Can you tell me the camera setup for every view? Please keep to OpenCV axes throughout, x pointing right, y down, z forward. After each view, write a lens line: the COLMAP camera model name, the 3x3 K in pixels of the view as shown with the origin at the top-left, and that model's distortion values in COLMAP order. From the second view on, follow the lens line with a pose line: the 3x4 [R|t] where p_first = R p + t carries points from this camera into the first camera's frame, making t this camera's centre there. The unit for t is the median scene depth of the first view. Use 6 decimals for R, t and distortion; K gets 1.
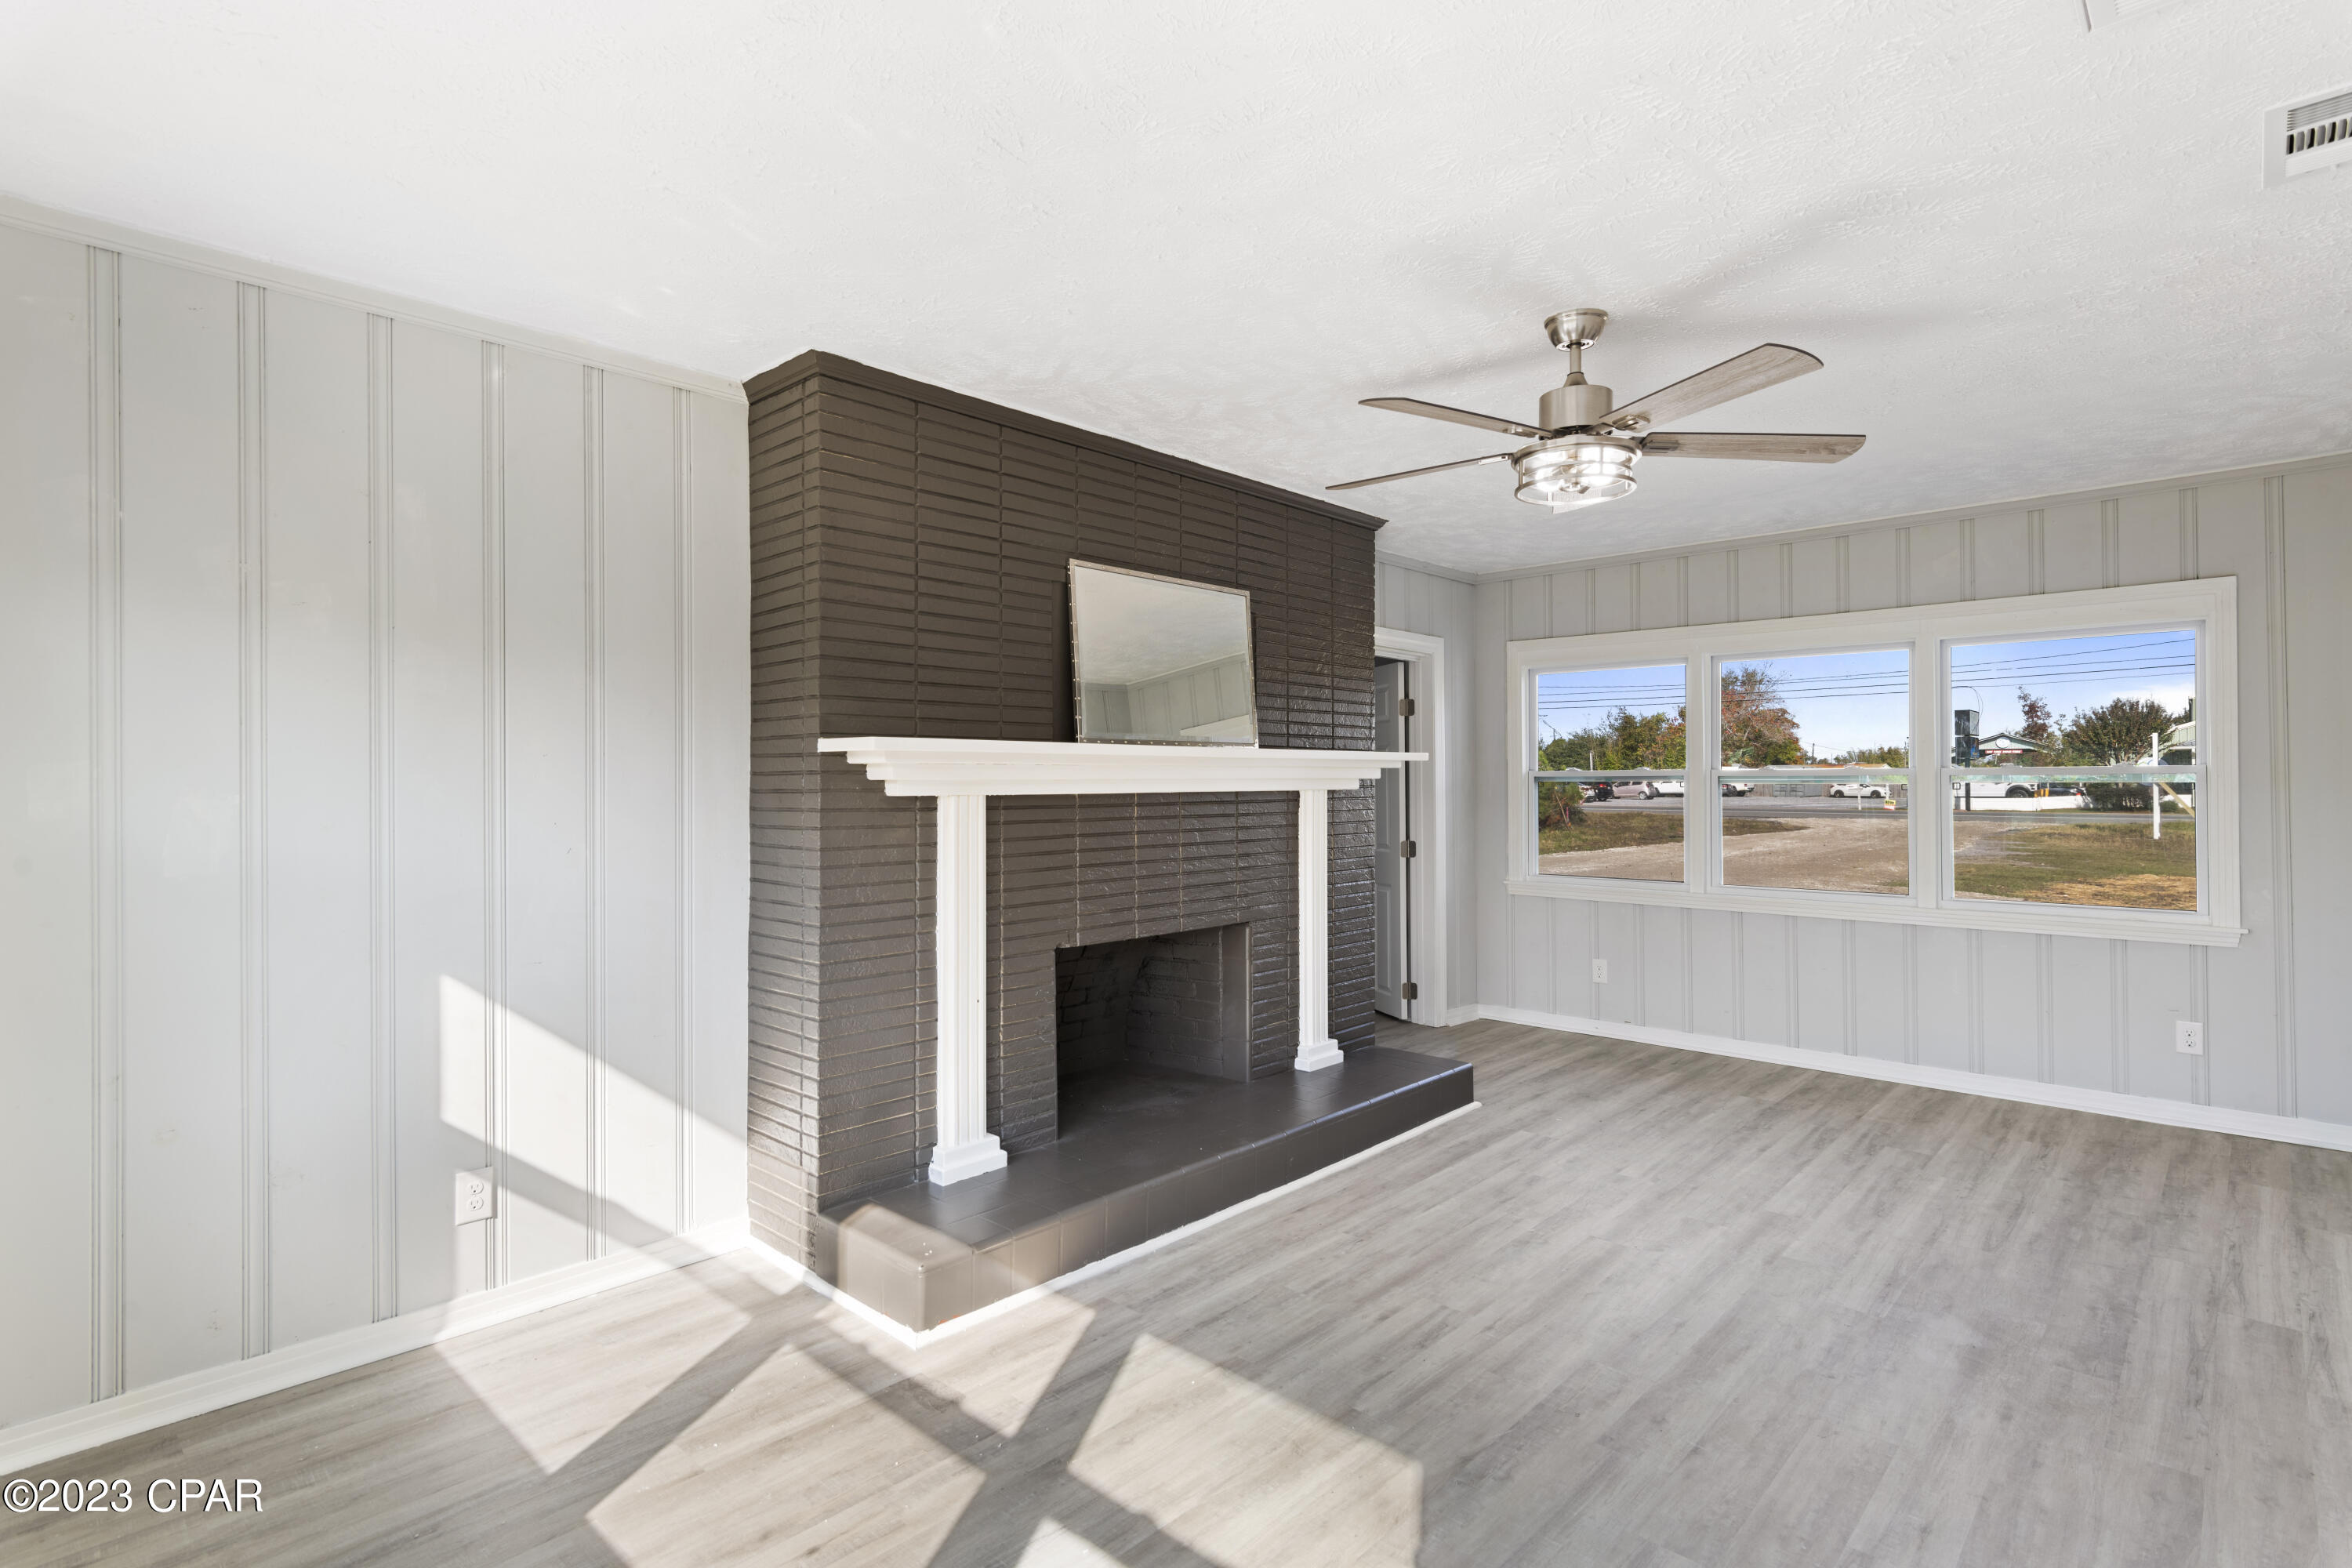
lens RADIAL K [[1147.6, 0, 1174.3], [0, 1147.6, 771.7], [0, 0, 1]] dist [-0.000580, 0.001595]
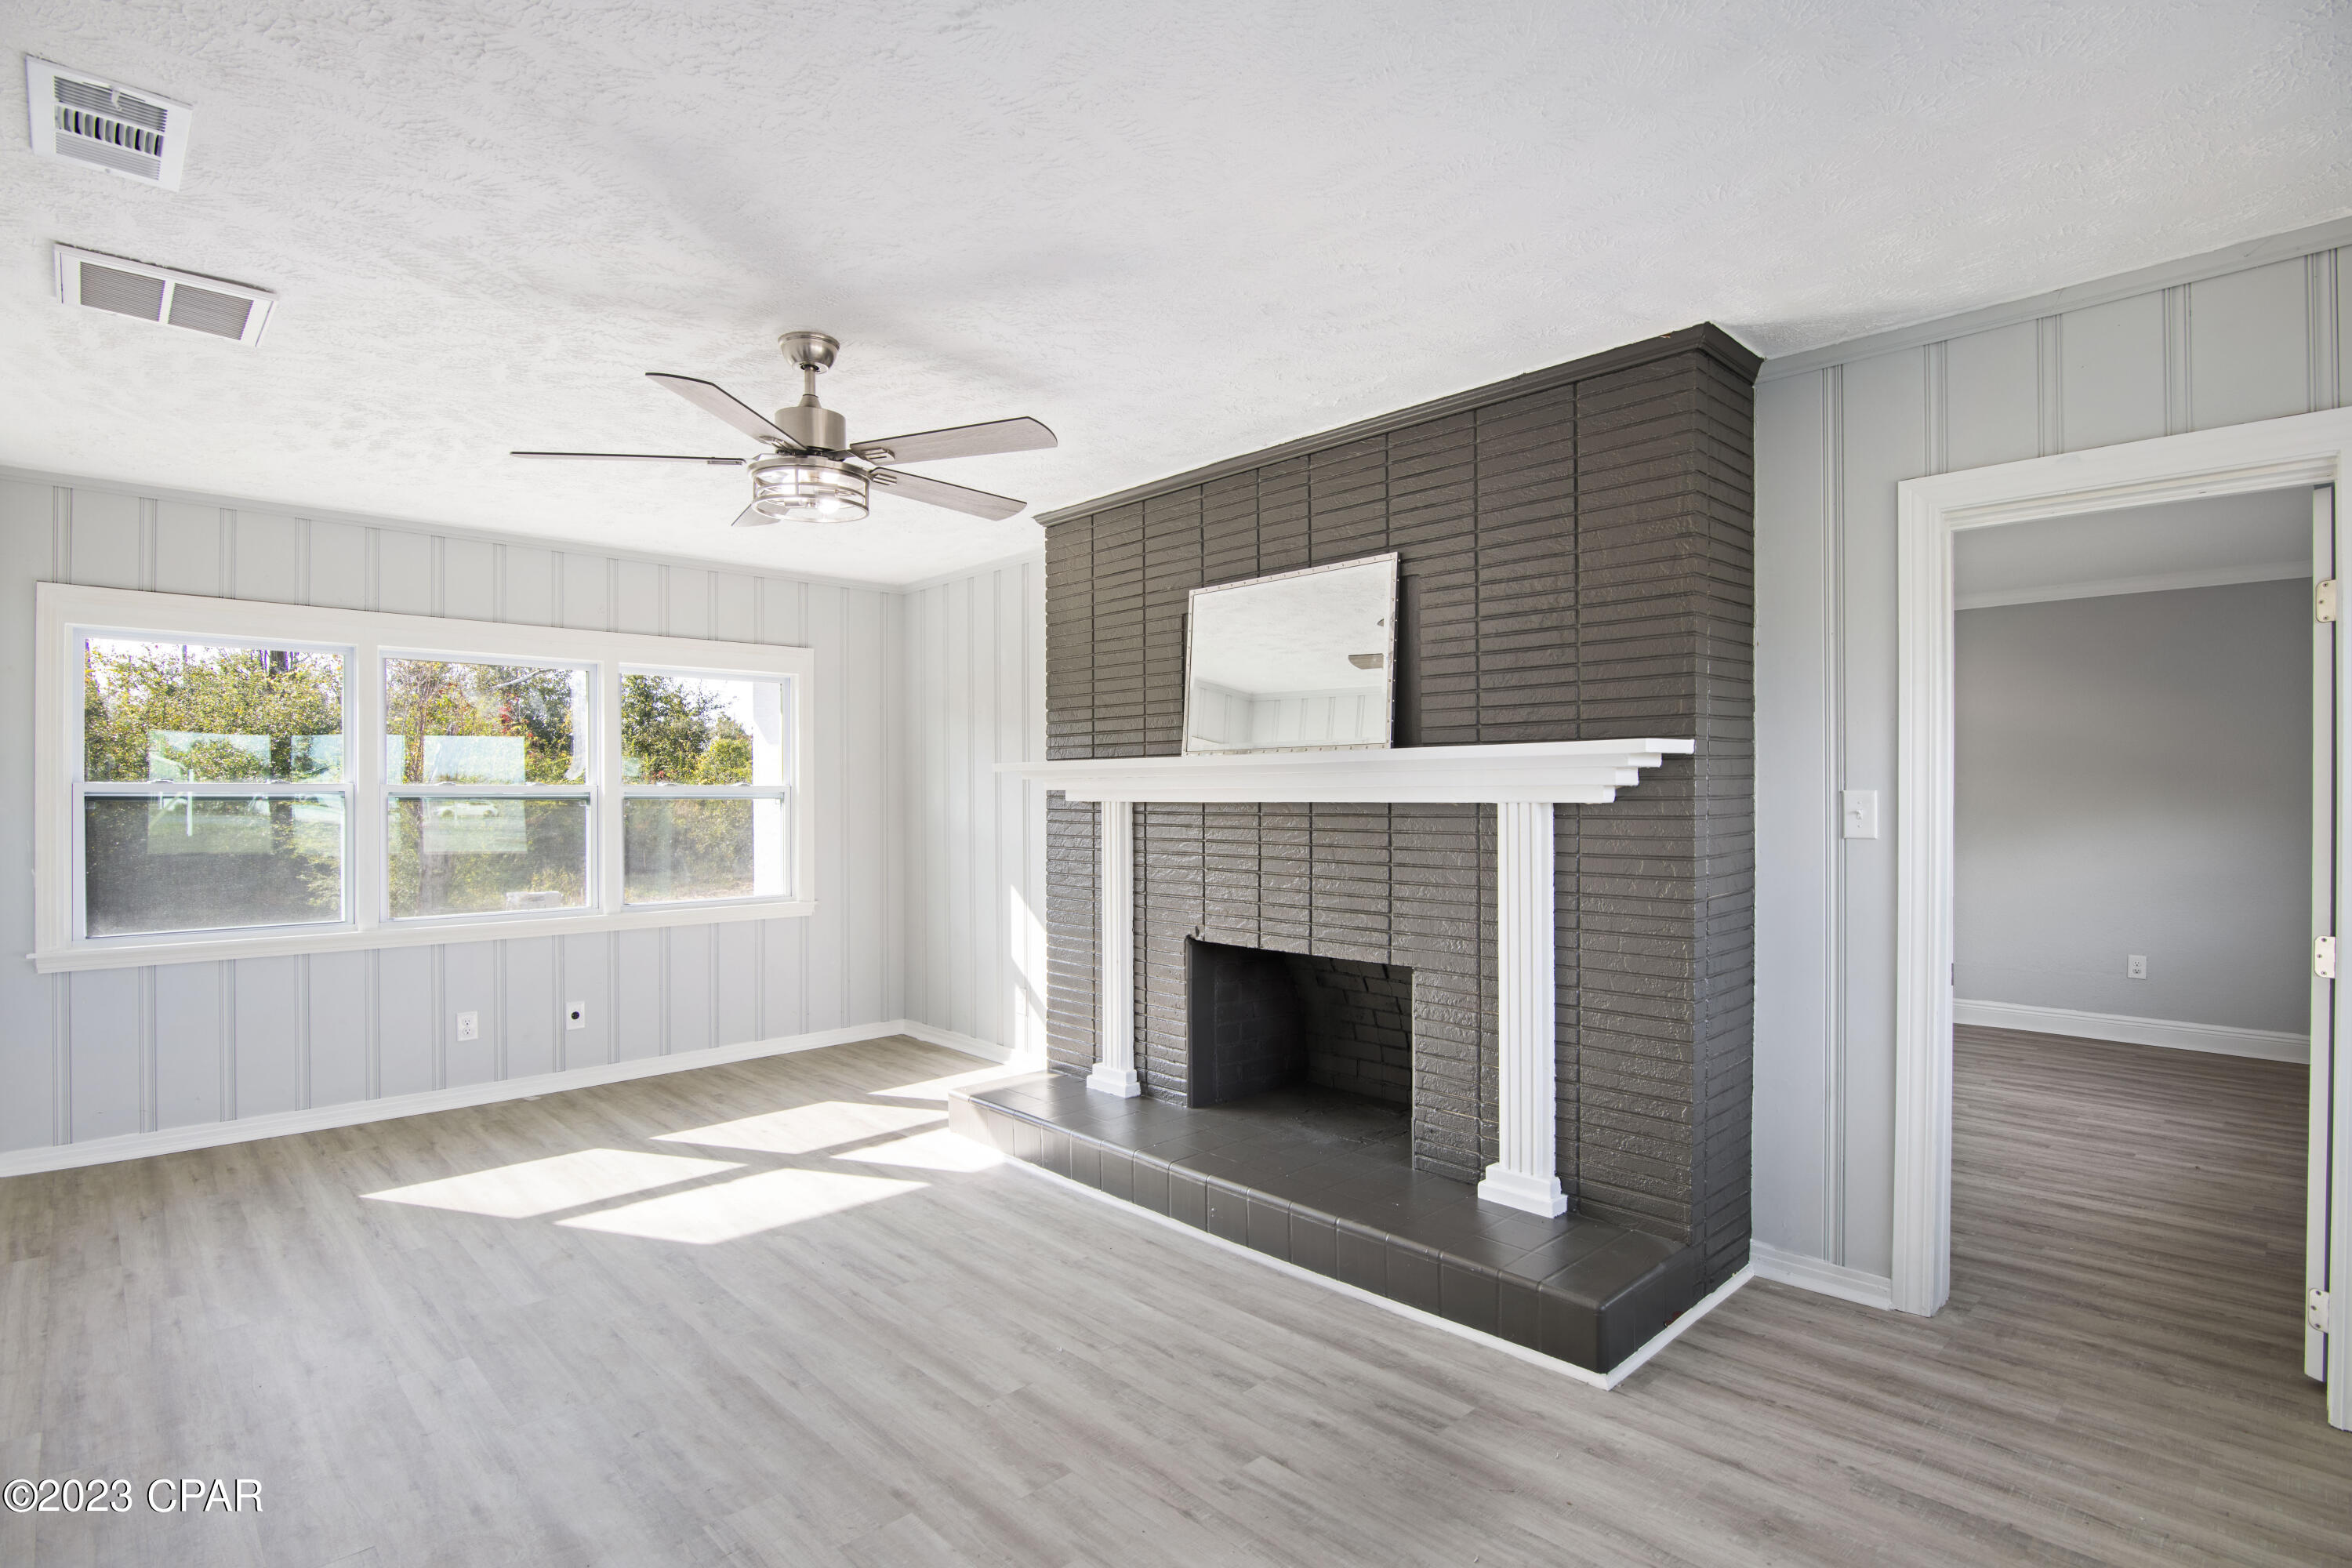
lens RADIAL K [[1147.6, 0, 1160.1], [0, 1147.6, 797.8], [0, 0, 1]] dist [-0.000580, 0.001595]
pose [[-0.054930, 0.005383, -0.998476, 1.033916], [0.010160, 0.999937, 0.004831, 0.009581], [0.998439, -0.009879, -0.054981, 1.041626]]
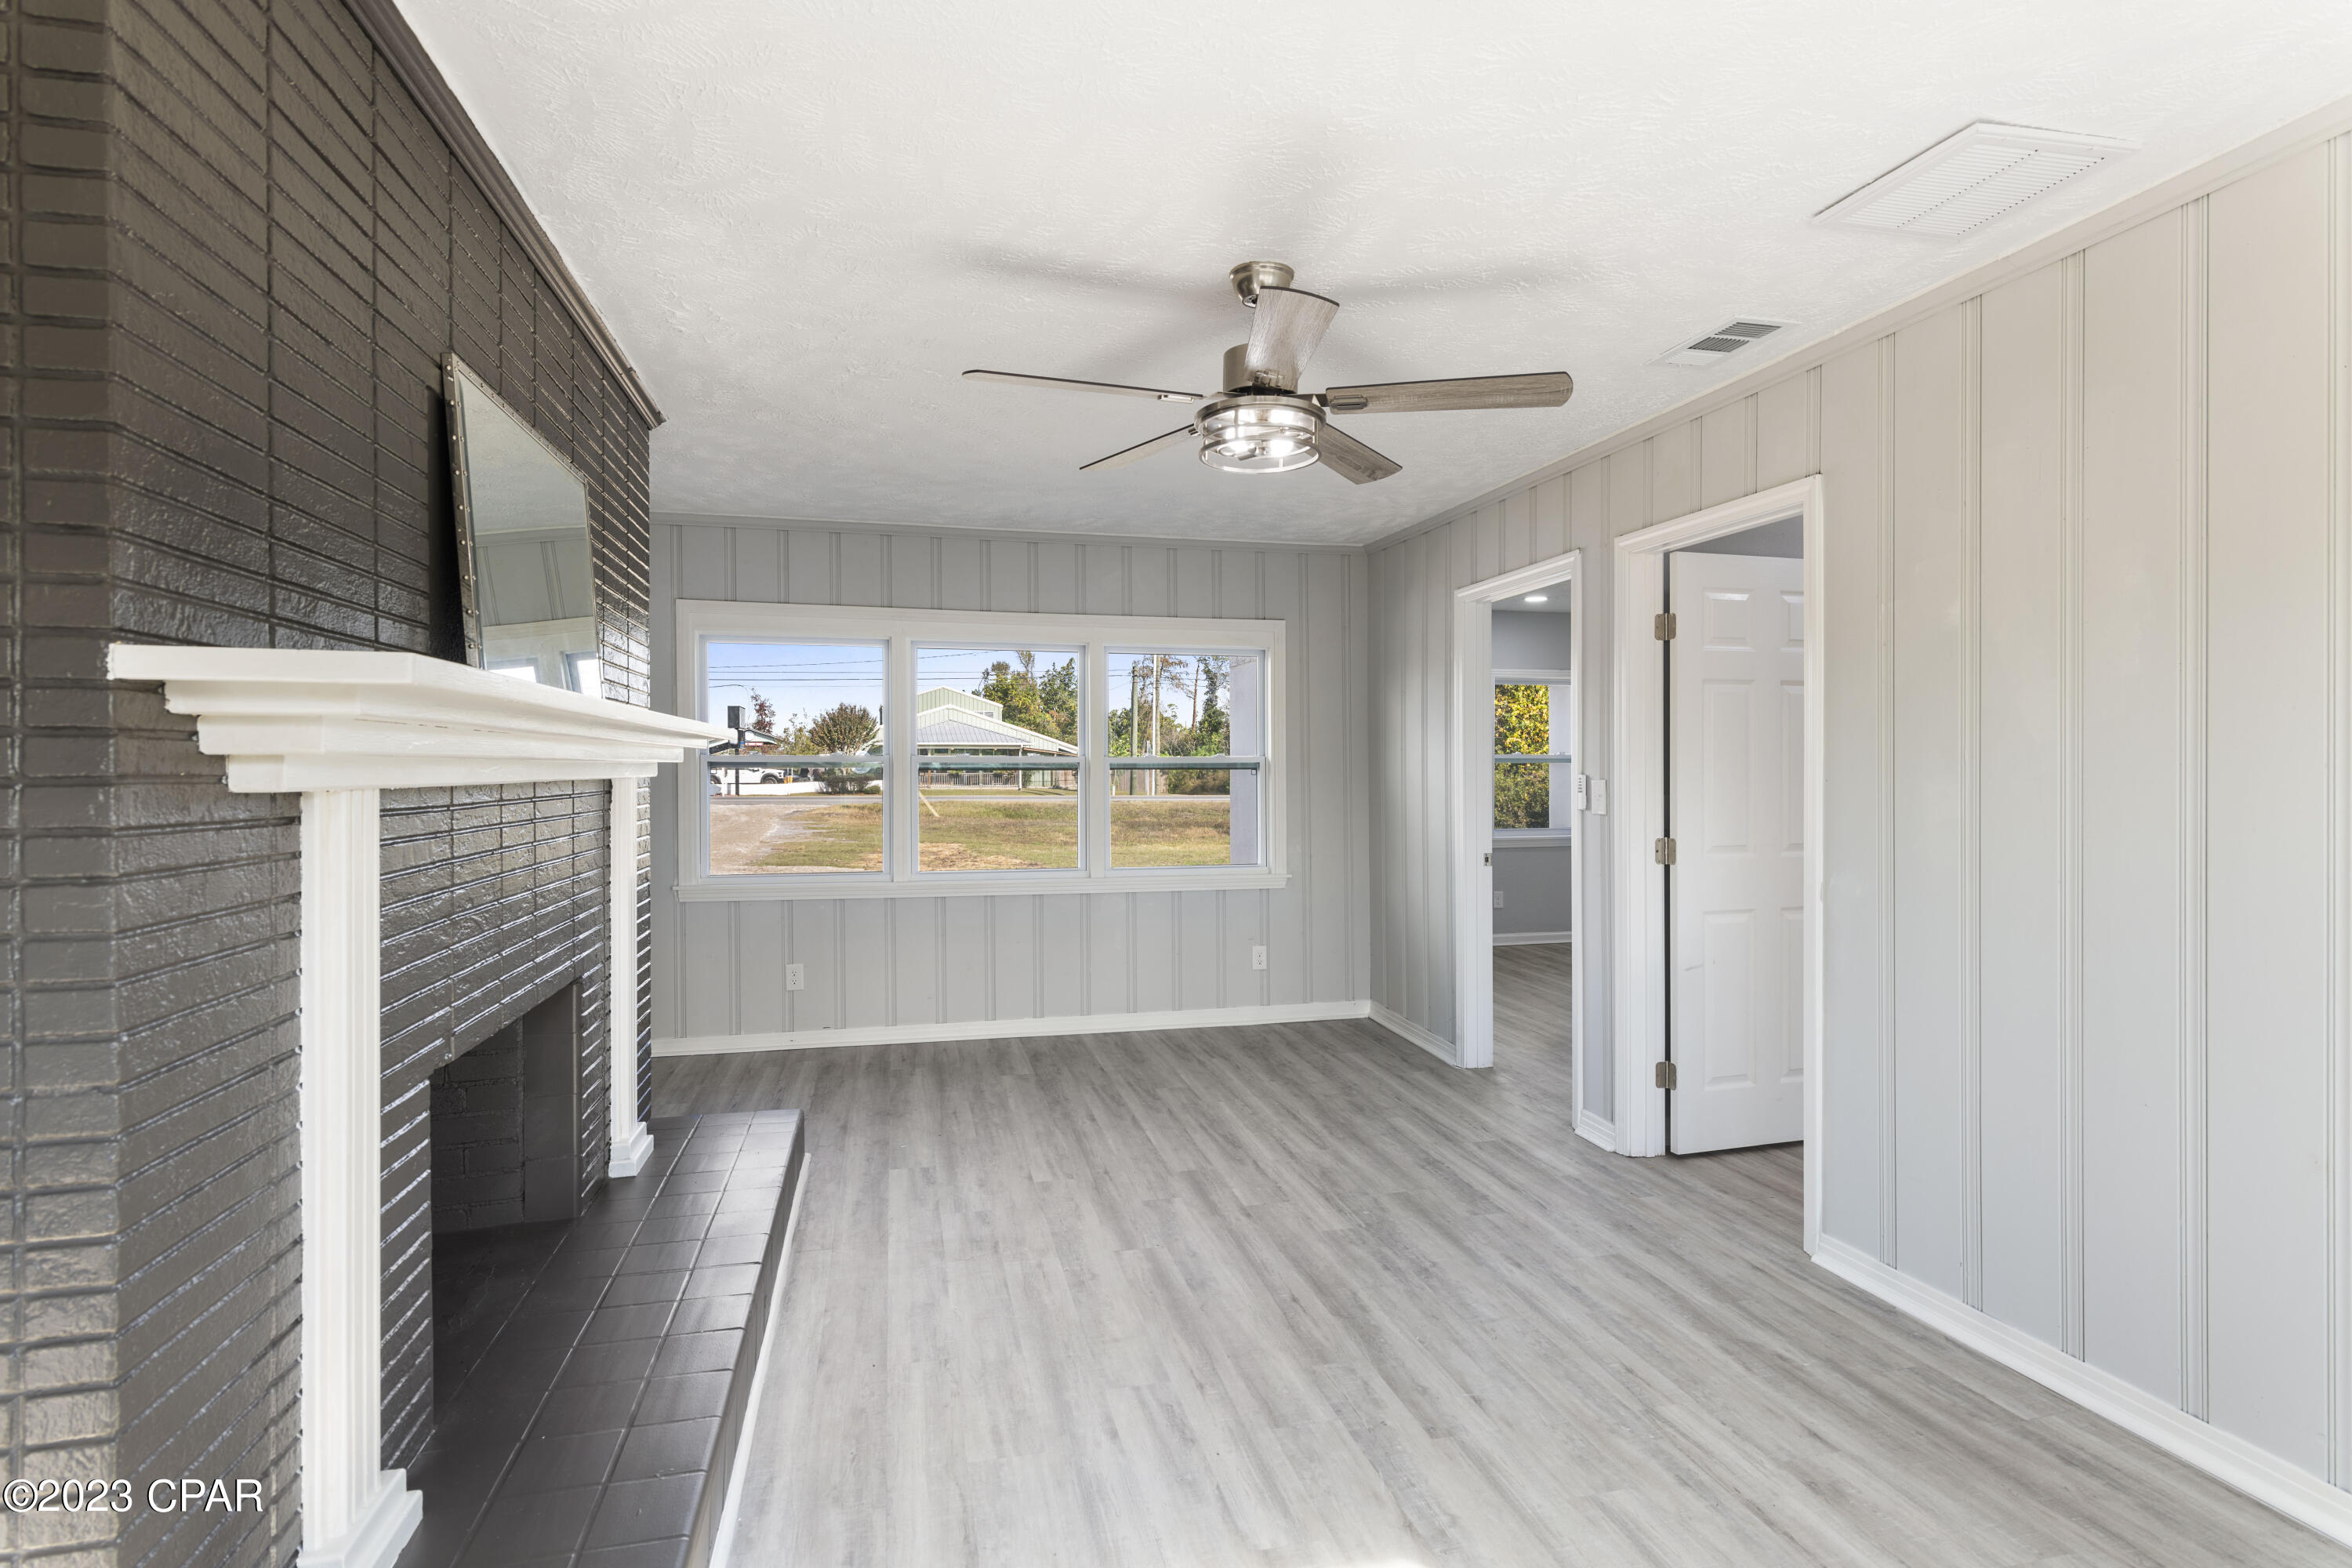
lens RADIAL K [[1147.6, 0, 1168.4], [0, 1147.6, 771.7], [0, 0, 1]] dist [-0.000580, 0.001595]
pose [[0.542925, 0.000830, 0.839781, -0.368054], [-0.009490, 0.999942, 0.005148, 0.007104], [-0.839728, -0.010764, 0.542901, 0.421641]]
